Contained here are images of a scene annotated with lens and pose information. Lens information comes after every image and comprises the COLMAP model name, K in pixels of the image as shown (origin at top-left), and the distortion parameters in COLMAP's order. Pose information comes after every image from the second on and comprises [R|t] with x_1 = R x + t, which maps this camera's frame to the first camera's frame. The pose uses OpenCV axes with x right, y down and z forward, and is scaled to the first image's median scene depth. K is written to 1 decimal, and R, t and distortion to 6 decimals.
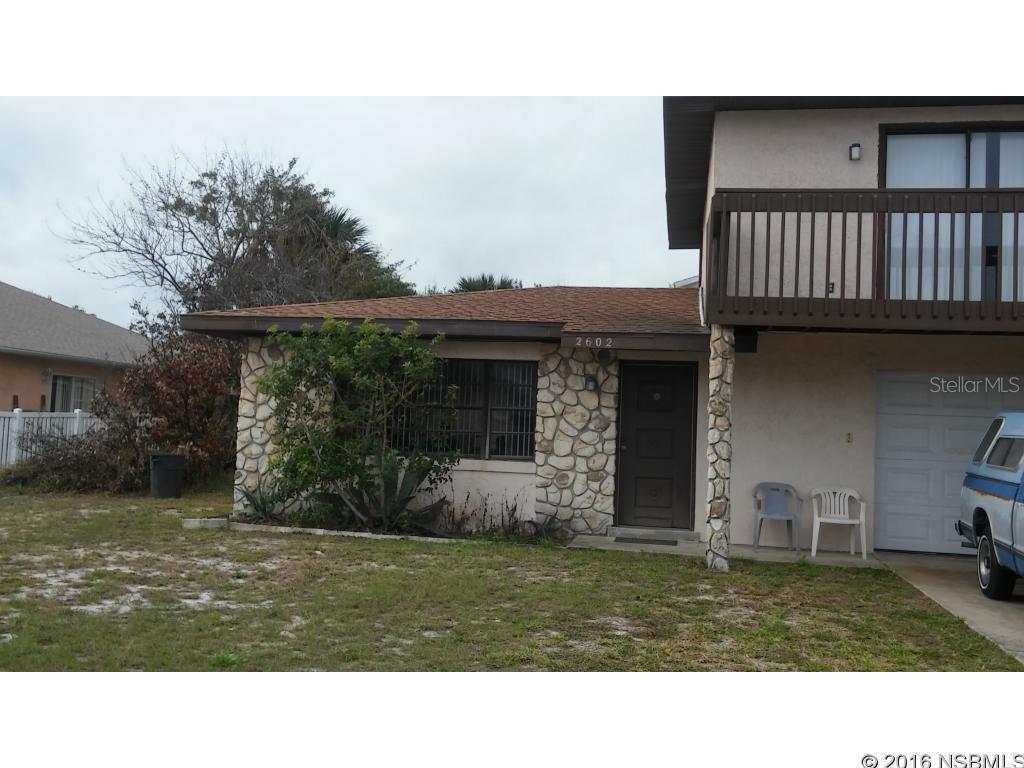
lens RADIAL K [[1107.4, 0, 508.2], [0, 1107.4, 355.8], [0, 0, 1]] dist [0.097511, -0.153459]
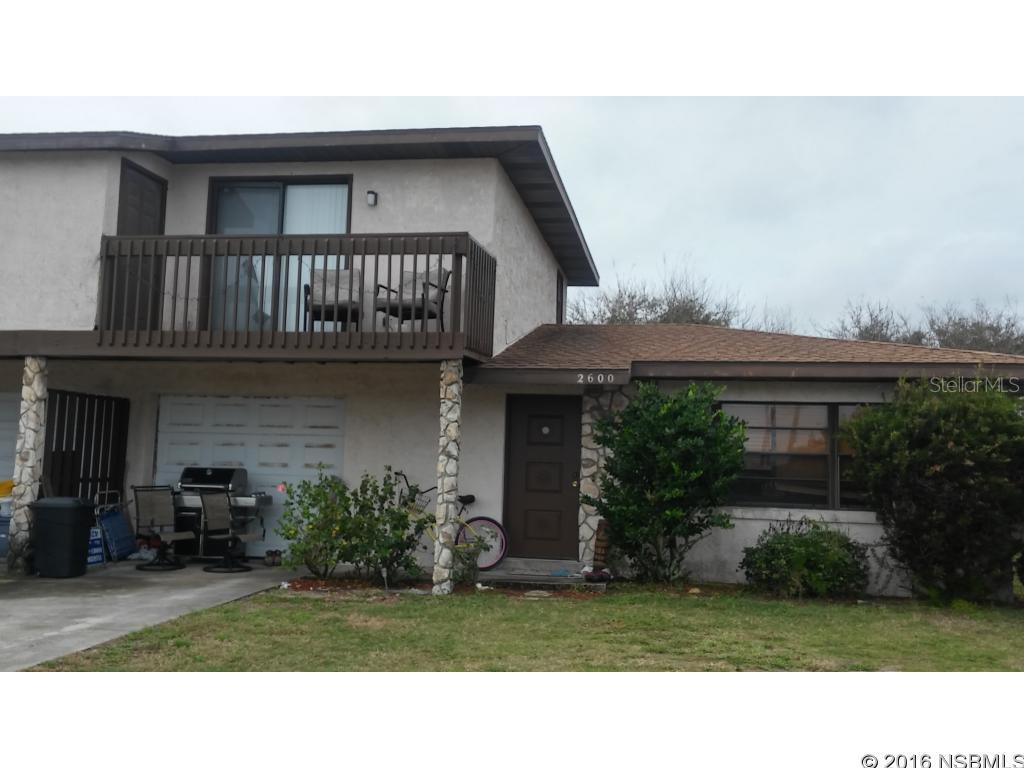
lens RADIAL K [[1103.4, 0, 528.9], [0, 1103.4, 345.3], [0, 0, 1]] dist [0.094212, -0.140808]
pose [[0.999665, -0.010437, -0.023694, 0.544447], [0.009354, 0.998926, -0.045385, 0.013551], [0.024142, 0.045148, 0.998689, -0.090910]]
